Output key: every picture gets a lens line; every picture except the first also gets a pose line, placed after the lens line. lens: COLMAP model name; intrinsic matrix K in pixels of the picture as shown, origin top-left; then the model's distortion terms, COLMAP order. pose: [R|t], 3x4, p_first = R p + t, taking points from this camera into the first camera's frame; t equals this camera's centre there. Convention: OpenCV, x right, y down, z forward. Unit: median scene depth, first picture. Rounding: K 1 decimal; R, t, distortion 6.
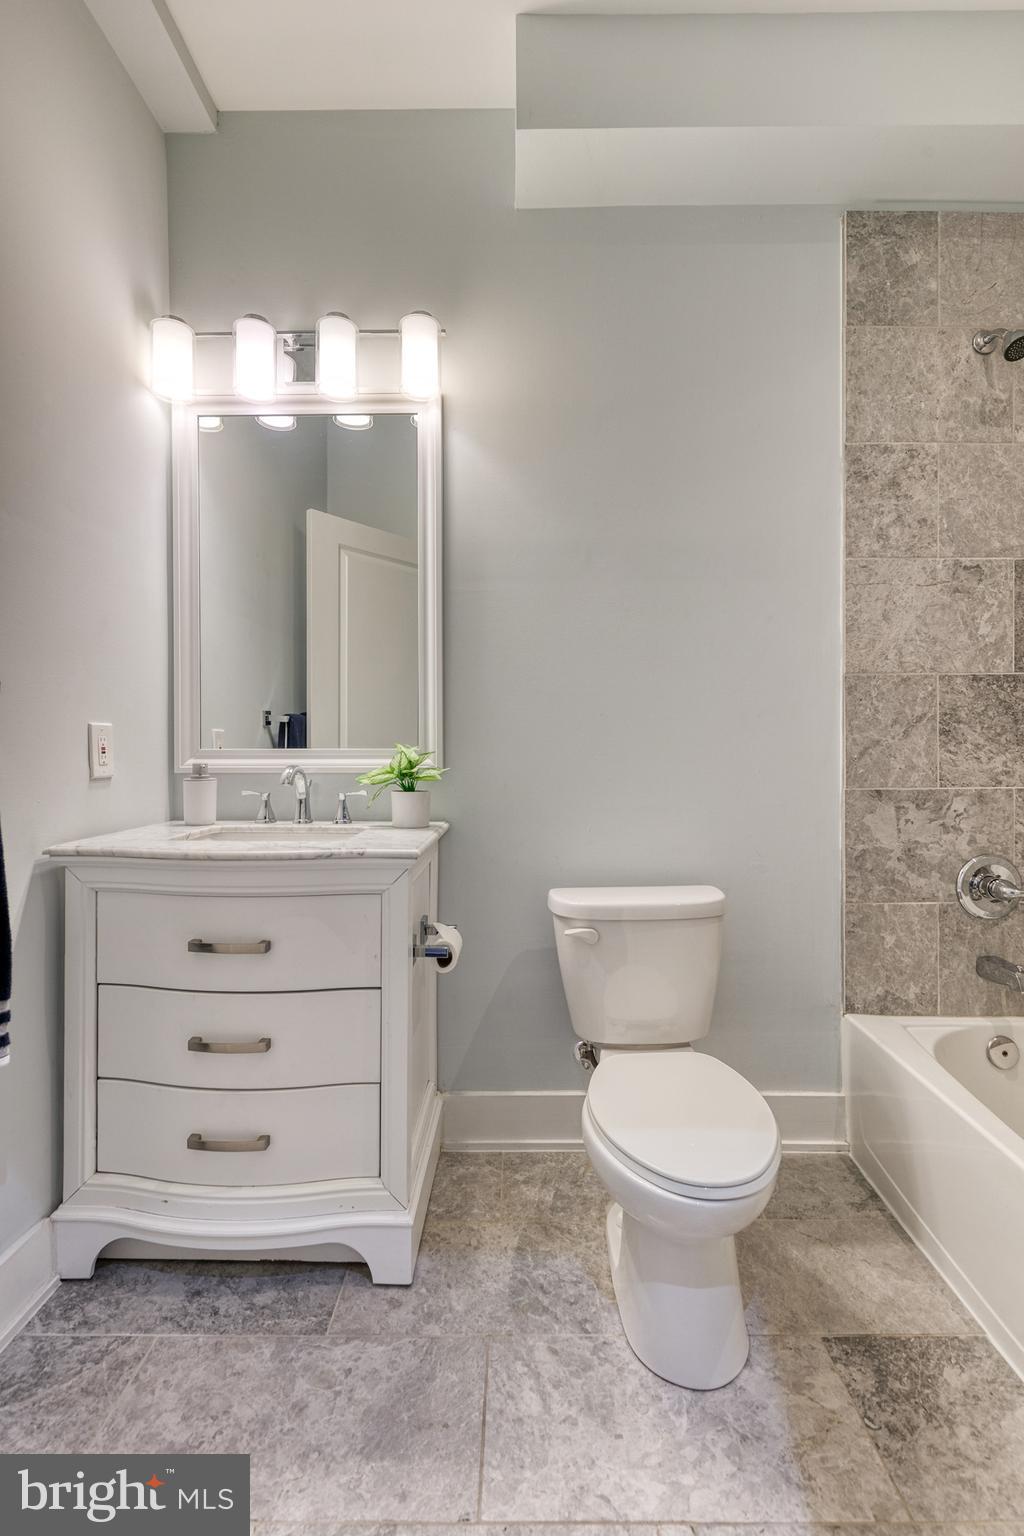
lens RADIAL K [[700.1, 0, 522.9], [0, 700.1, 756.2], [0, 0, 1]] dist [0.011167, -0.000453]
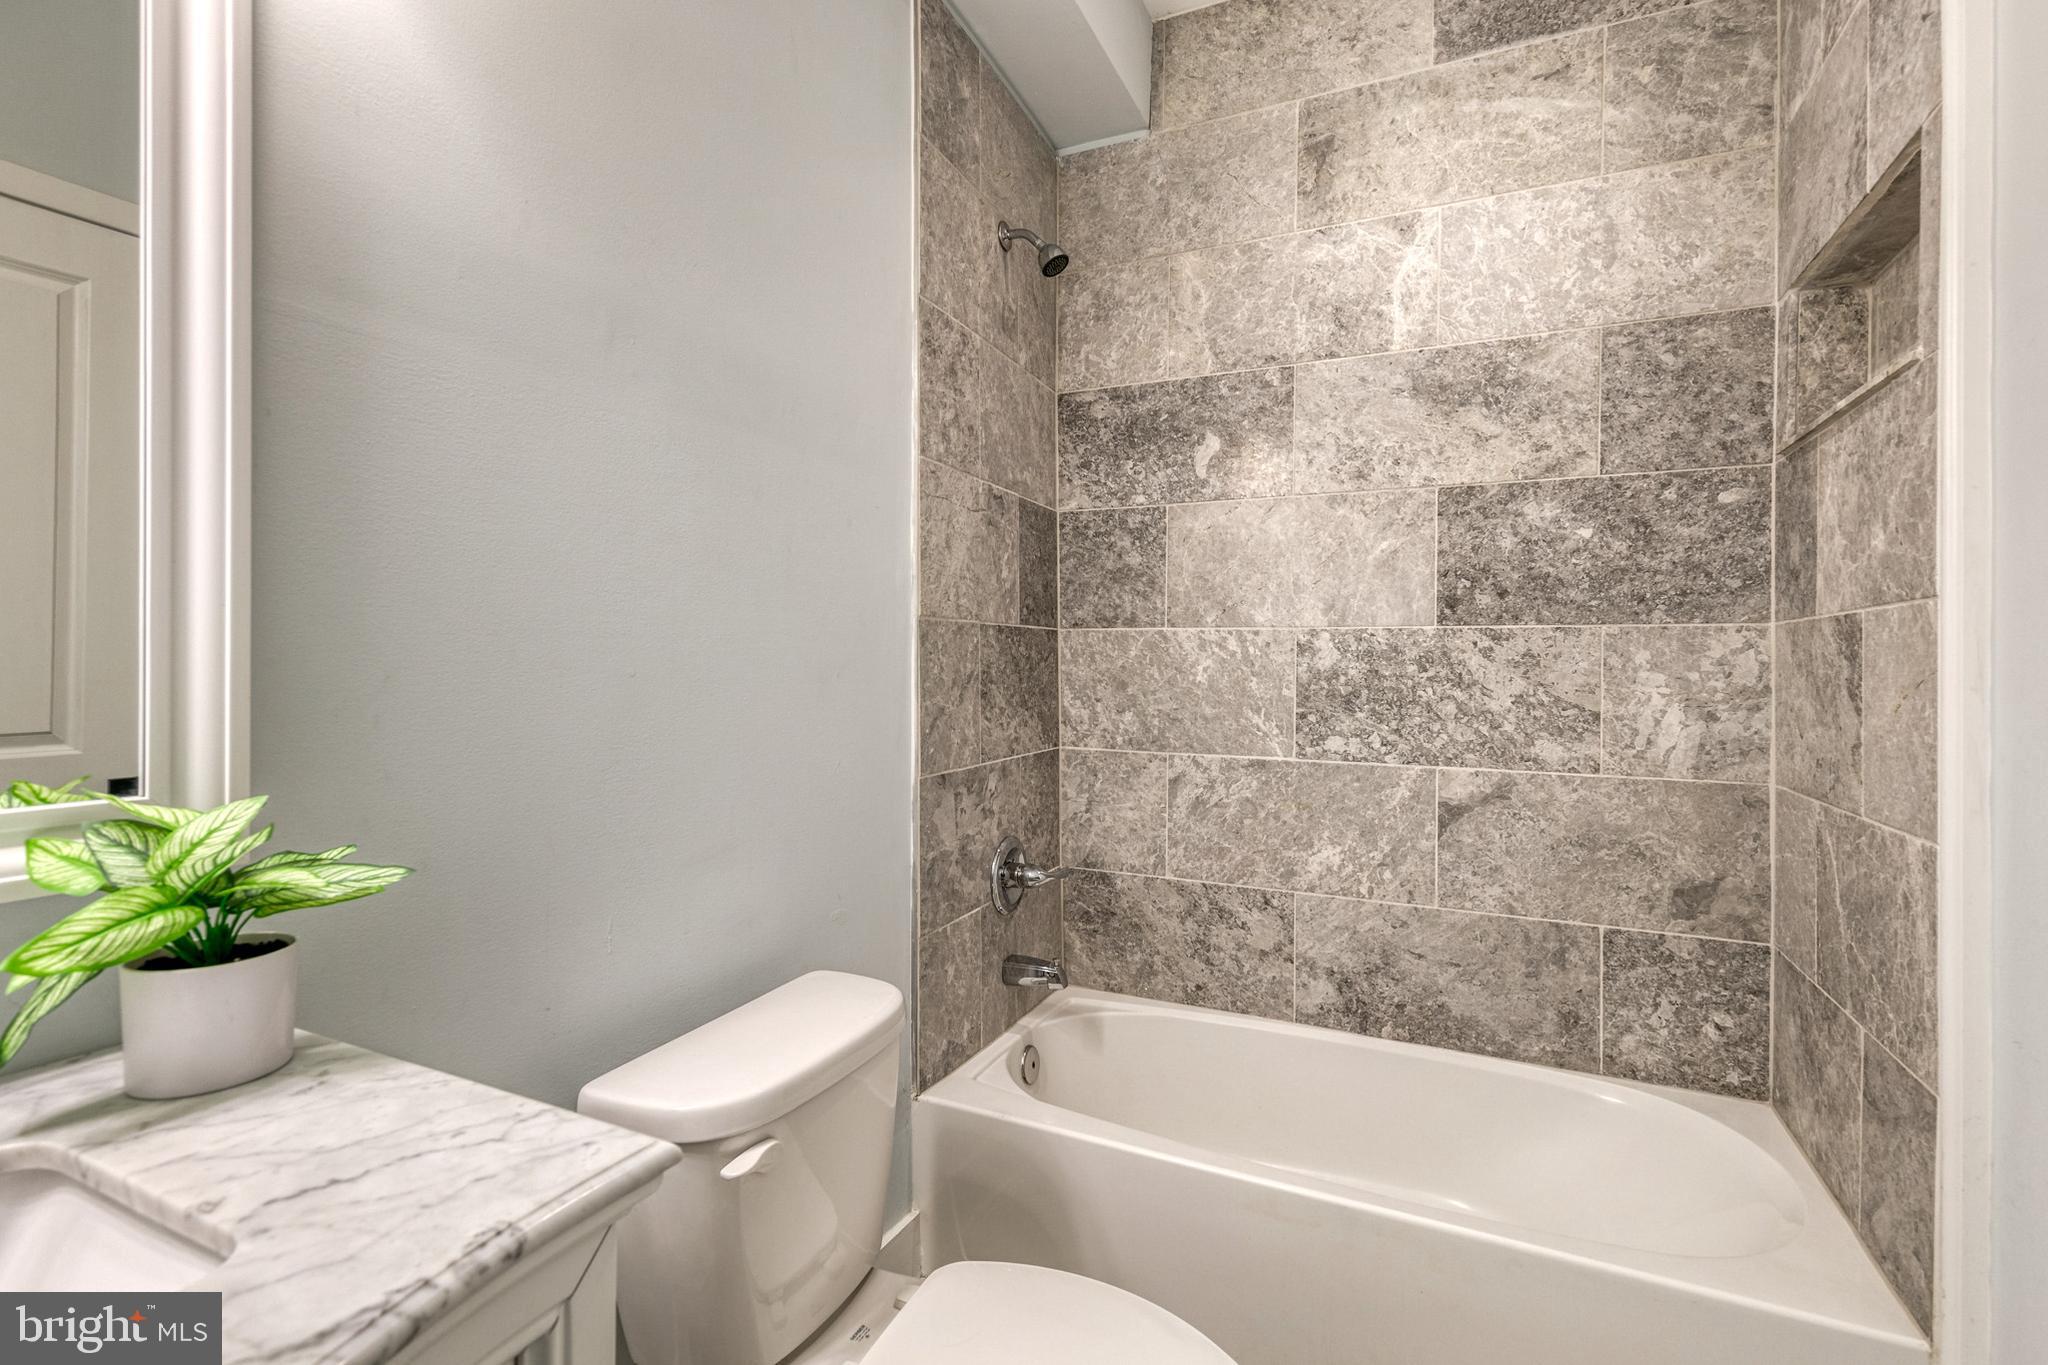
lens RADIAL K [[933.4, 0, 1038.3], [0, 933.4, 661.0], [0, 0, 1]] dist [0.011167, -0.000453]
pose [[0.429433, 0.008616, 0.903058, -0.346896], [-0.001006, 0.999958, -0.009062, -0.063373], [-0.903098, 0.002983, 0.429424, 0.481998]]
